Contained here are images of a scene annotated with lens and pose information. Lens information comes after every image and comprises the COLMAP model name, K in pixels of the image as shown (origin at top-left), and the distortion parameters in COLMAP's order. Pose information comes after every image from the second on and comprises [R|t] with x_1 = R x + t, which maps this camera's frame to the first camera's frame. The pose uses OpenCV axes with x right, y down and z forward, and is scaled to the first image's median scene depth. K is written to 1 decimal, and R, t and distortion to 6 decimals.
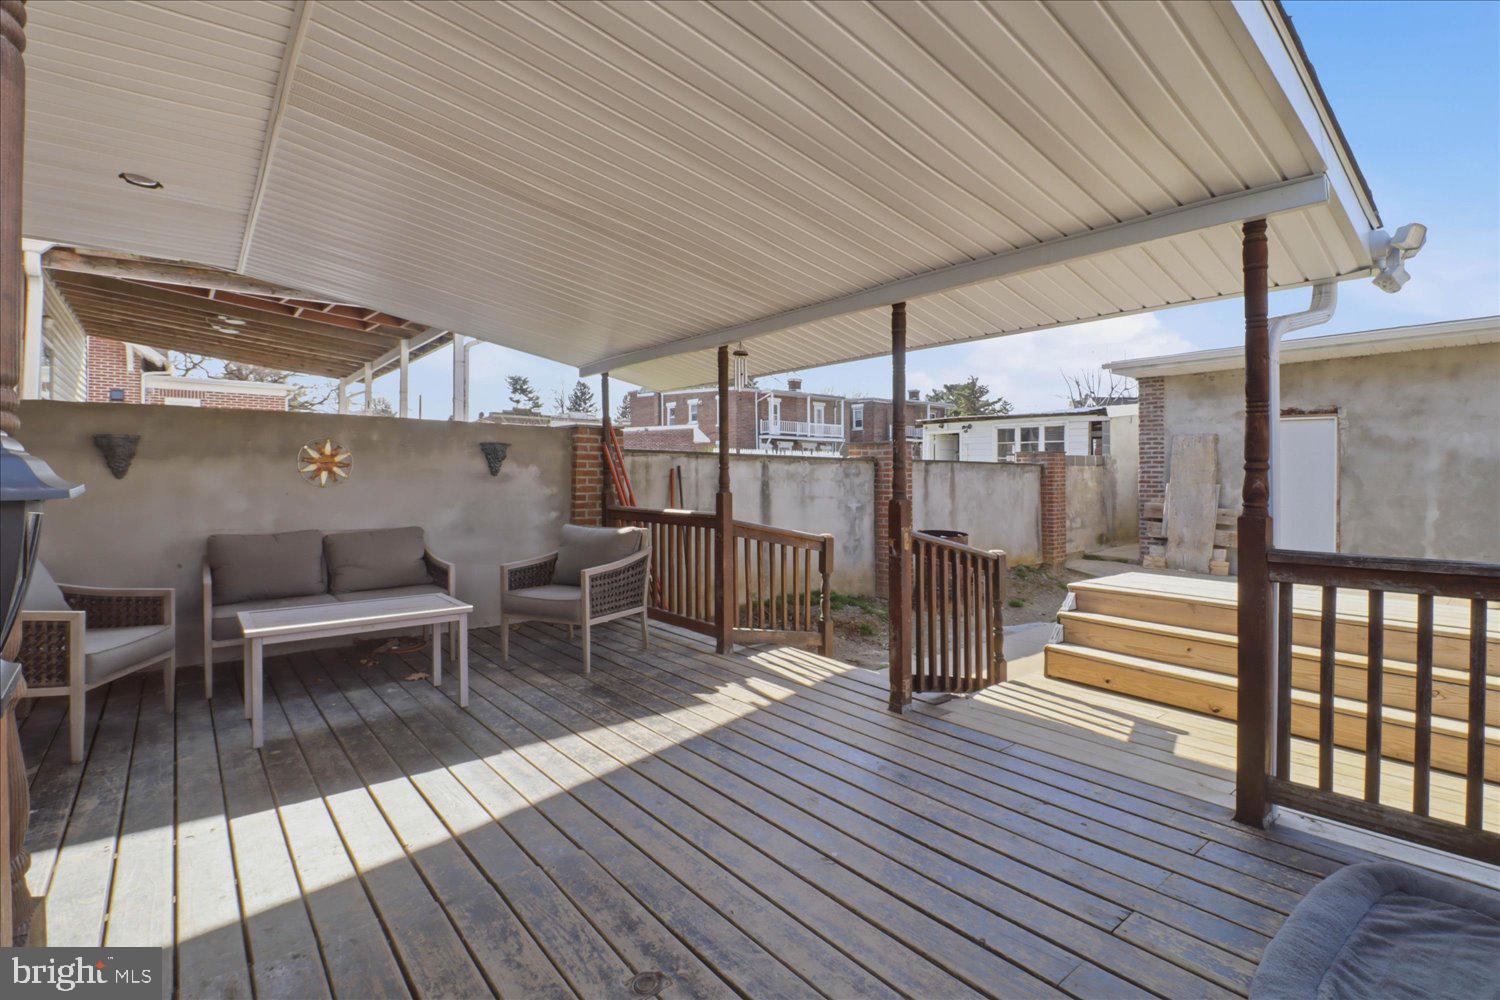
lens RADIAL K [[700.6, 0, 738.9], [0, 700.6, 486.2], [0, 0, 1]] dist [-0.014491, -0.002457]
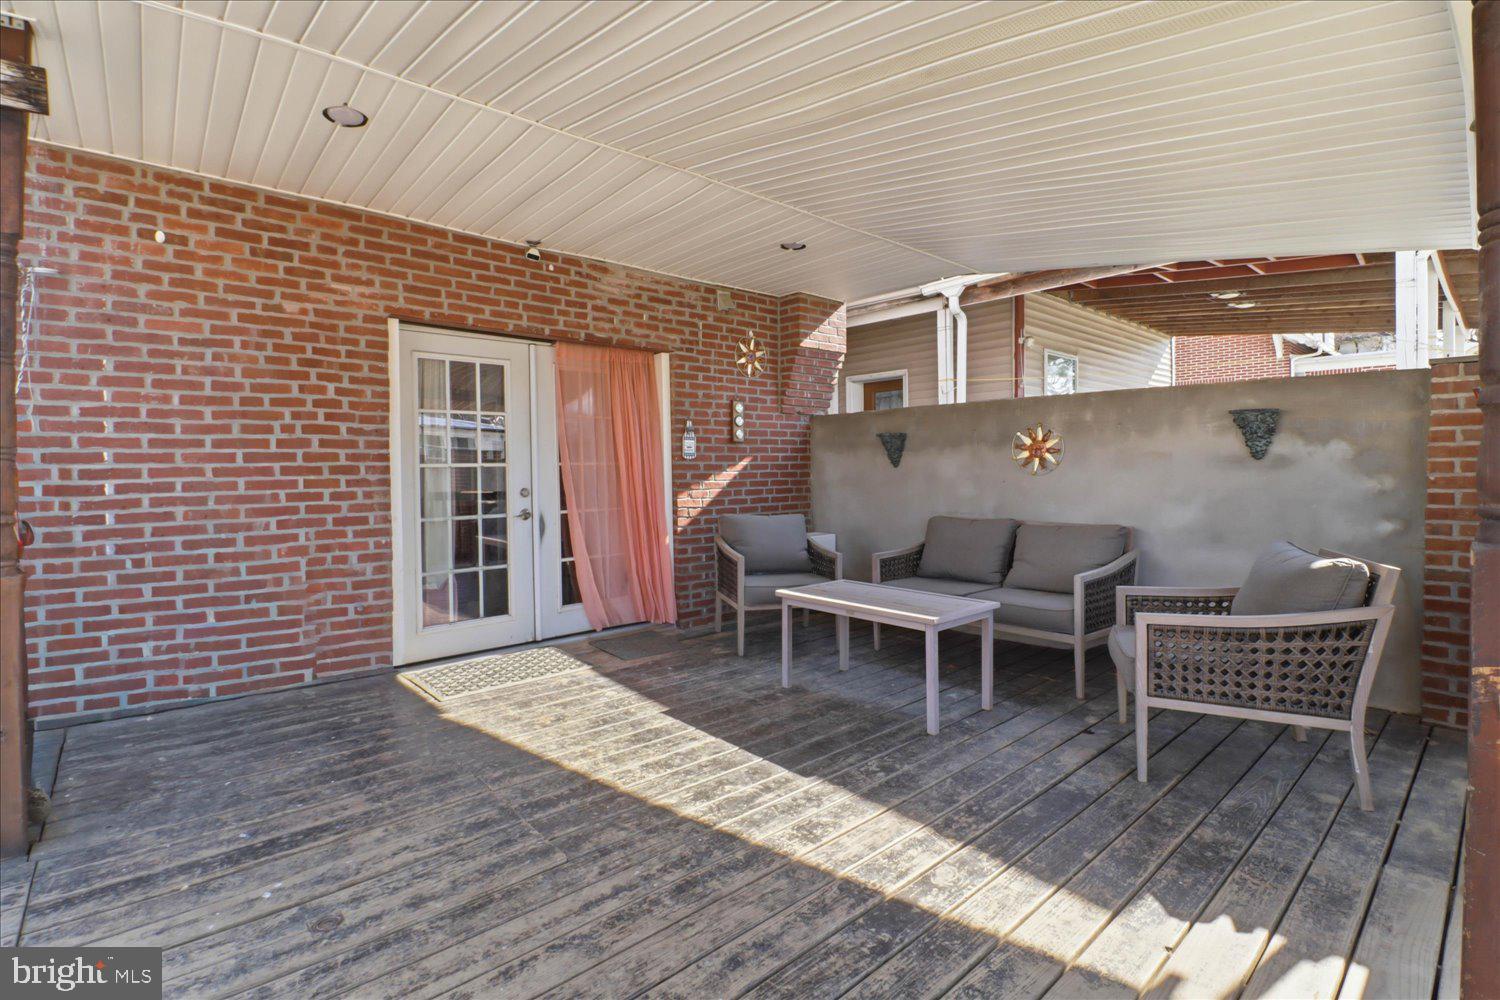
lens RADIAL K [[700.6, 0, 732.9], [0, 700.6, 477.7], [0, 0, 1]] dist [-0.014491, -0.002457]
pose [[0.032555, 0.011689, -0.999402, 0.296381], [-0.002854, 0.999929, 0.011602, -0.004001], [0.999466, 0.002475, 0.032586, 0.483799]]
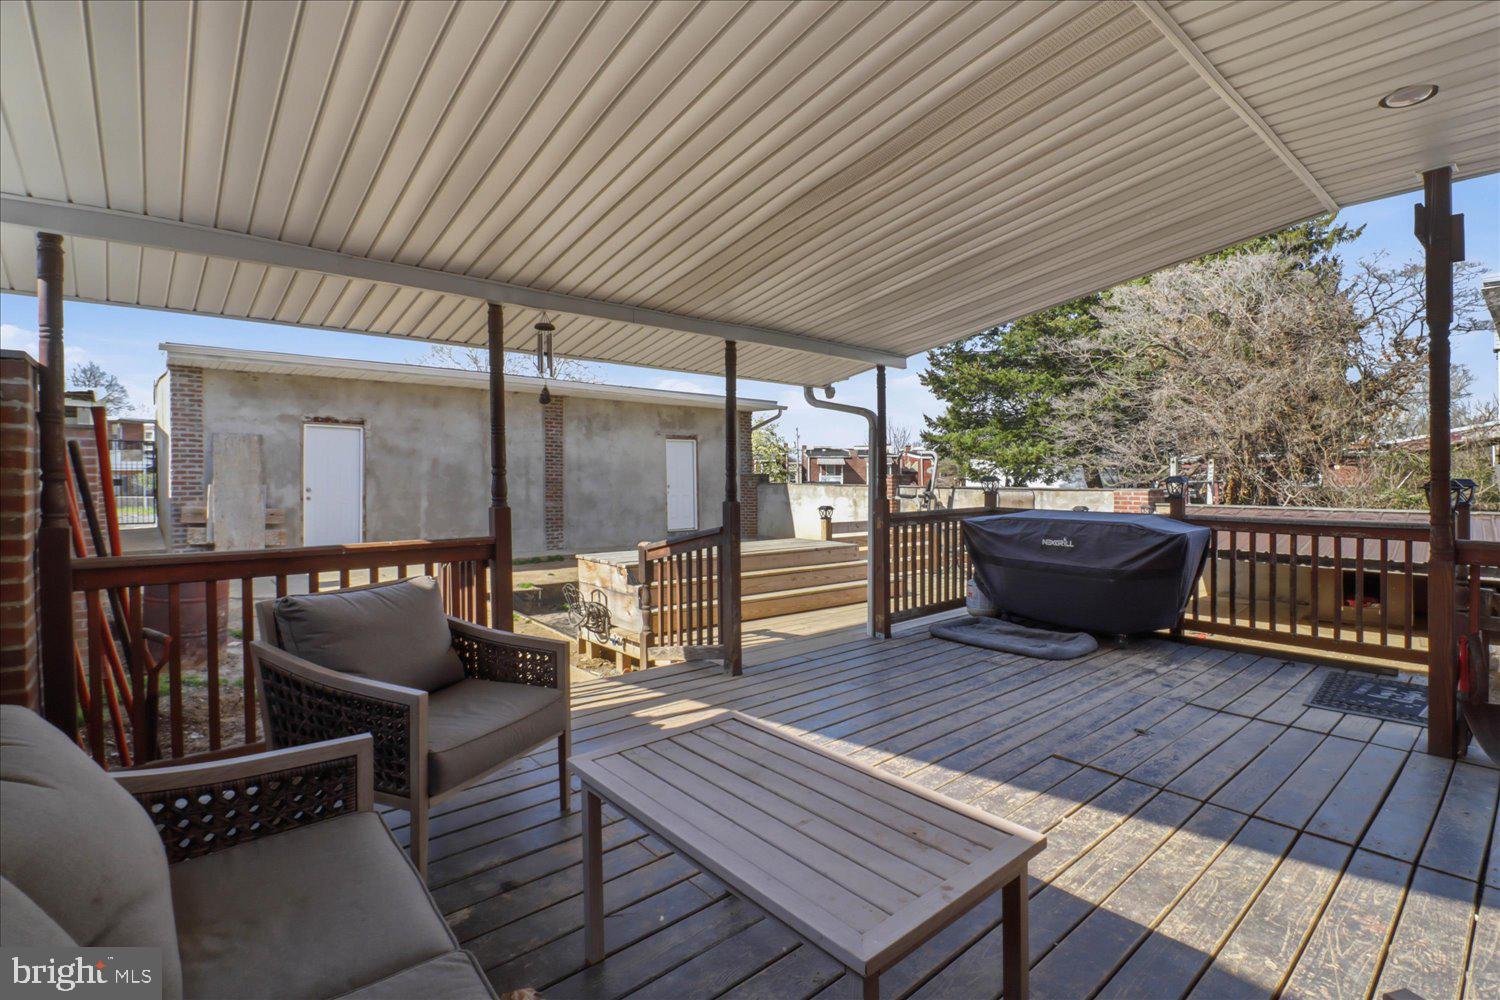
lens RADIAL K [[684.9, 0, 736.1], [0, 684.9, 486.2], [0, 0, 1]] dist [-0.011488, -0.001171]
pose [[-0.016814, -0.018377, 0.999690, -0.639733], [0.012966, 0.999743, 0.018596, -0.020479], [-0.999775, 0.013274, -0.016571, 0.671780]]
